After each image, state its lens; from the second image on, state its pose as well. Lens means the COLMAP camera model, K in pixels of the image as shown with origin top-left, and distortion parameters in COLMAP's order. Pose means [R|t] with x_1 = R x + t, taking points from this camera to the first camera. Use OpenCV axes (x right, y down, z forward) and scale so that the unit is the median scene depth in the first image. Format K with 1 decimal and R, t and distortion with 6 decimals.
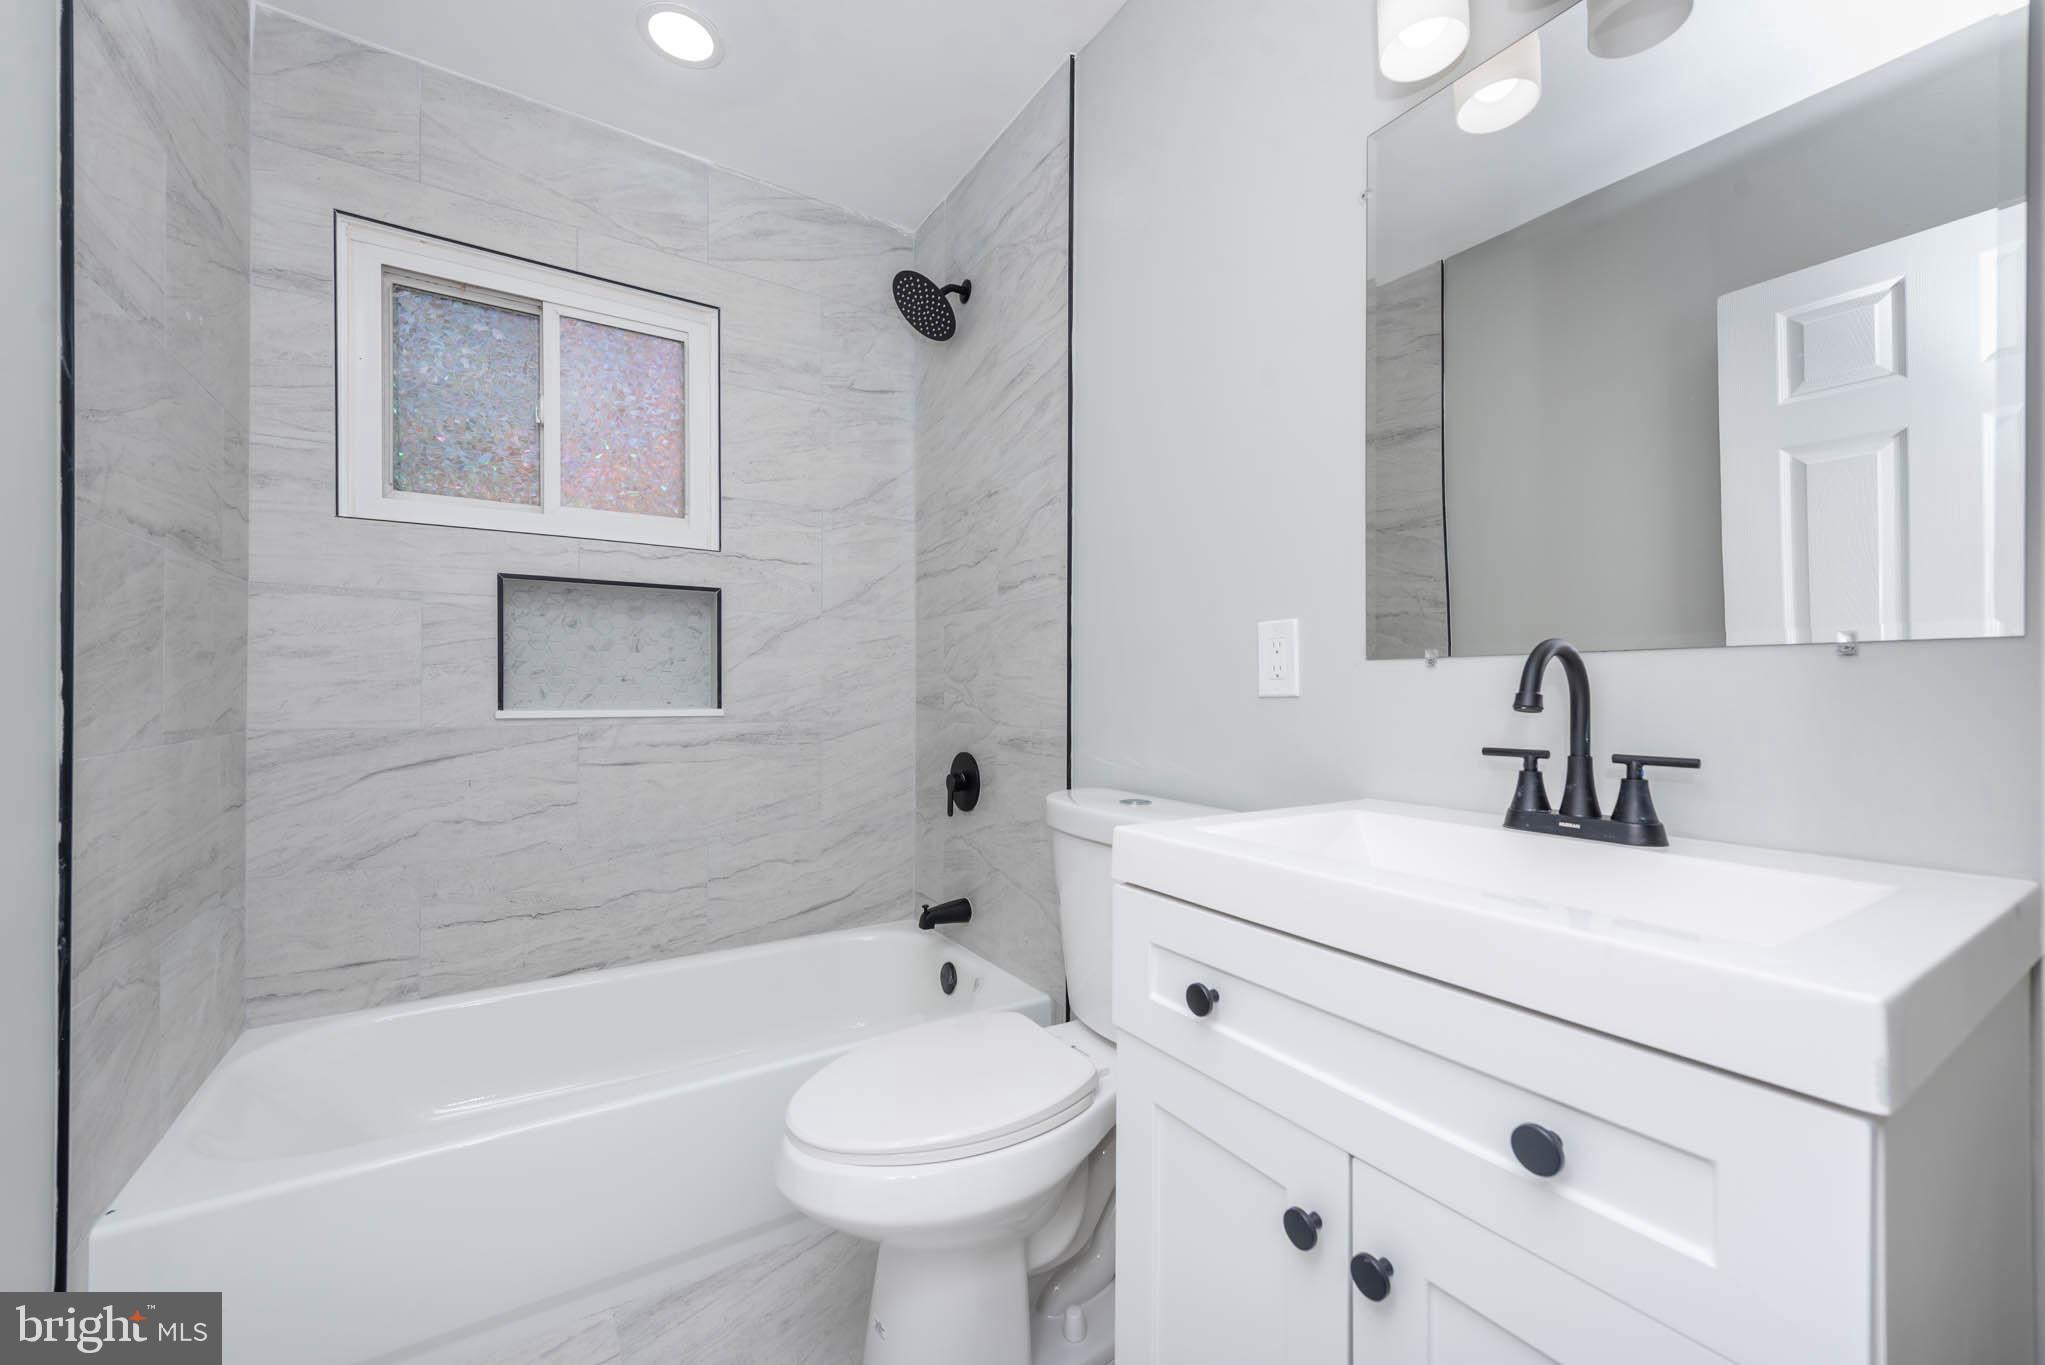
lens RADIAL K [[807.8, 0, 1025.8], [0, 807.8, 687.2], [0, 0, 1]] dist [0.010529, -0.002406]
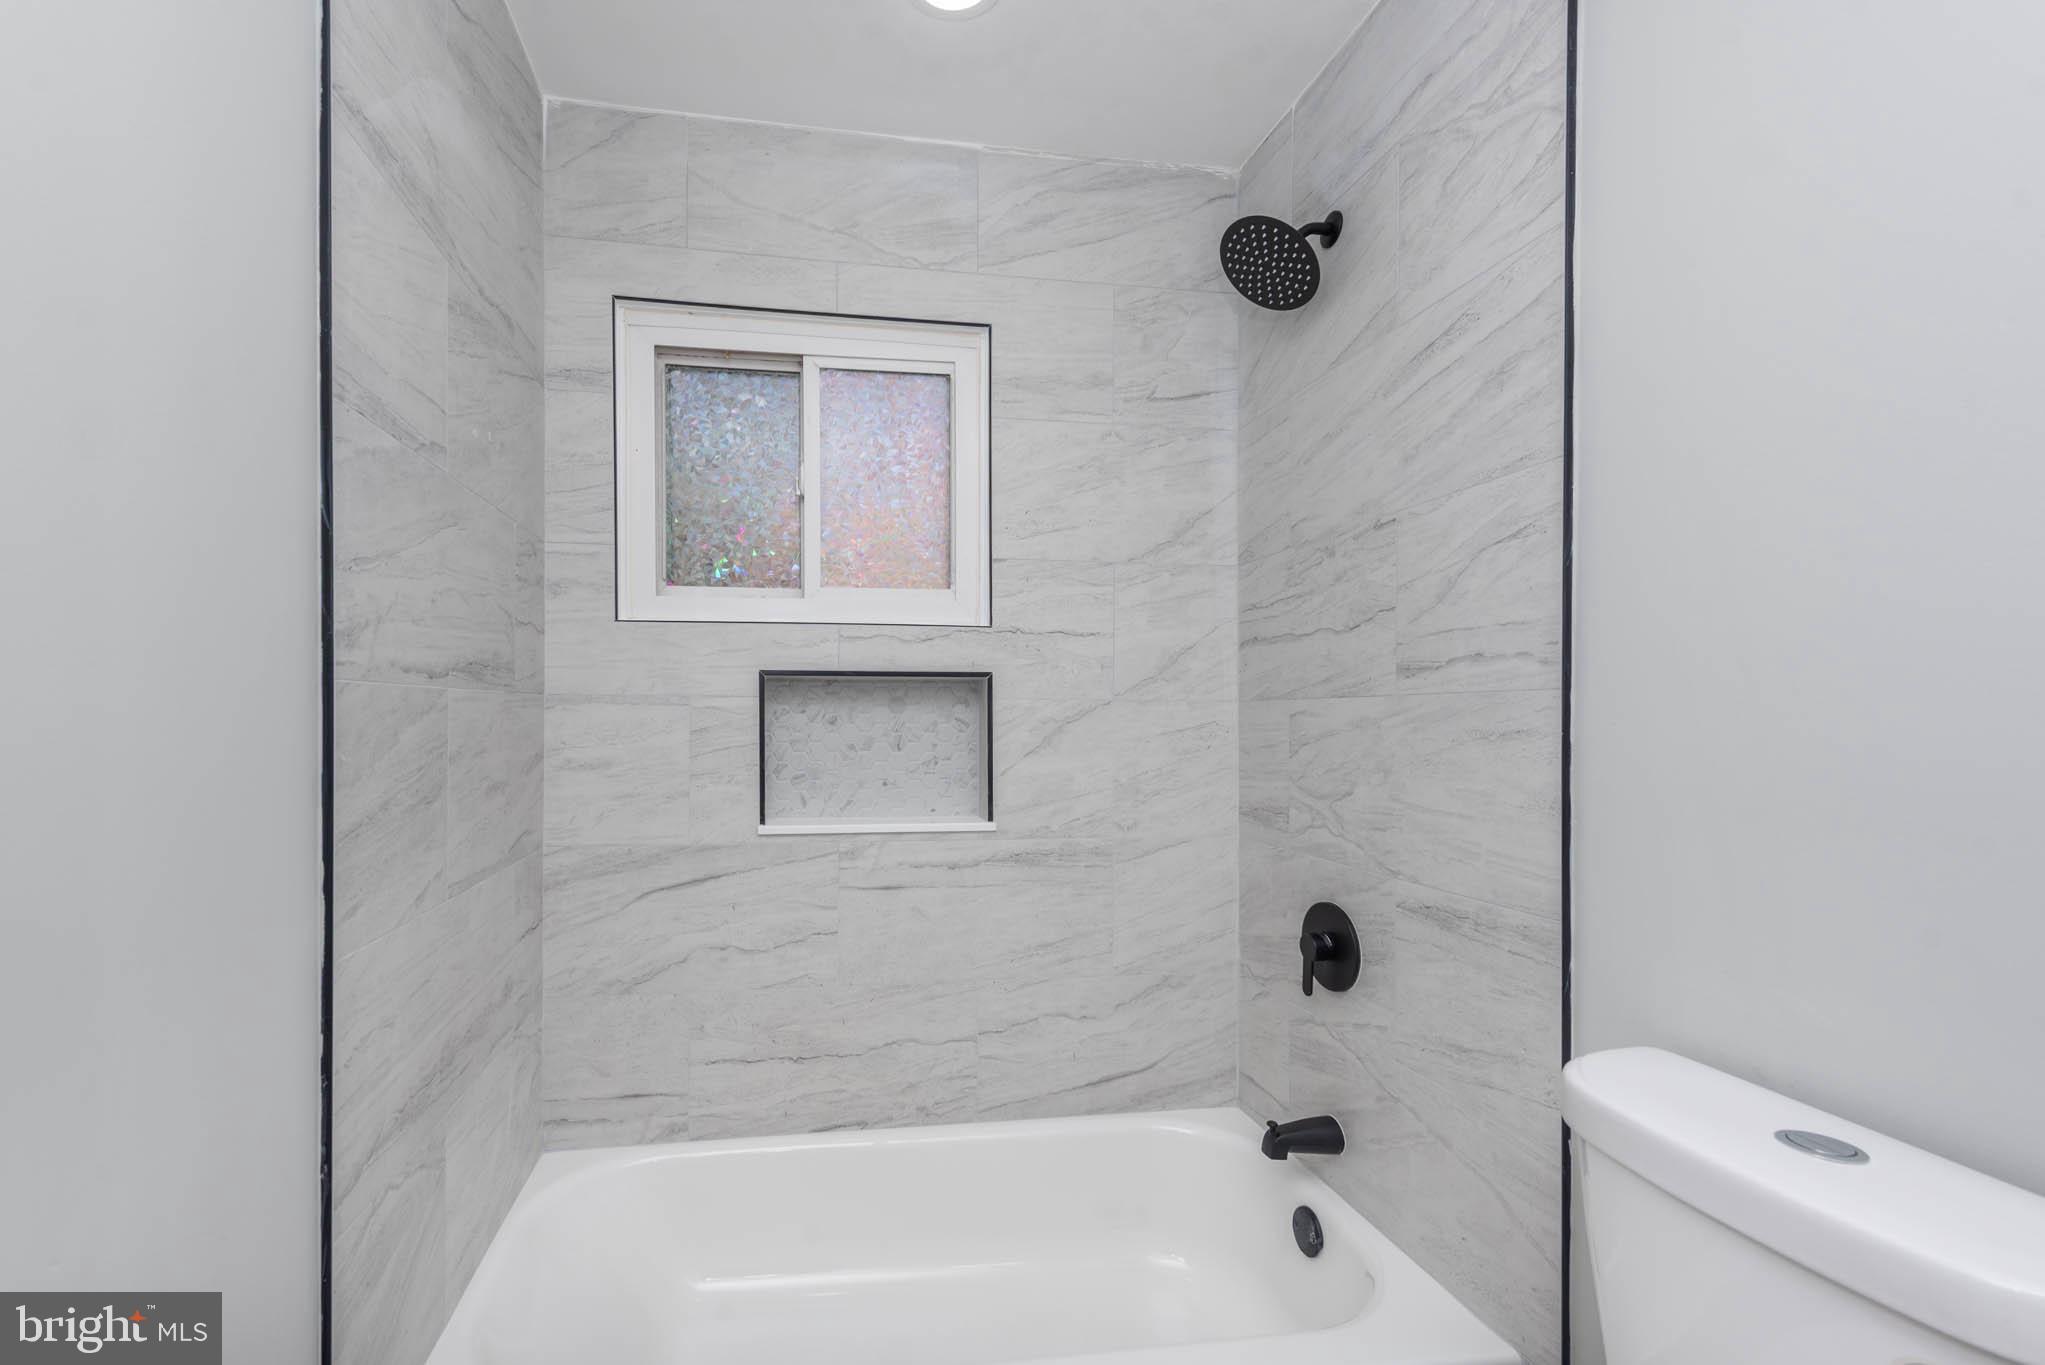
lens RADIAL K [[807.8, 0, 902.1], [0, 807.8, 708.5], [0, 0, 1]] dist [0.010529, -0.002406]
pose [[0.907918, 0.003282, -0.419135, -0.134716], [0.001377, 0.999941, 0.010814, -0.106799], [0.419145, -0.010395, 0.907860, 0.256292]]
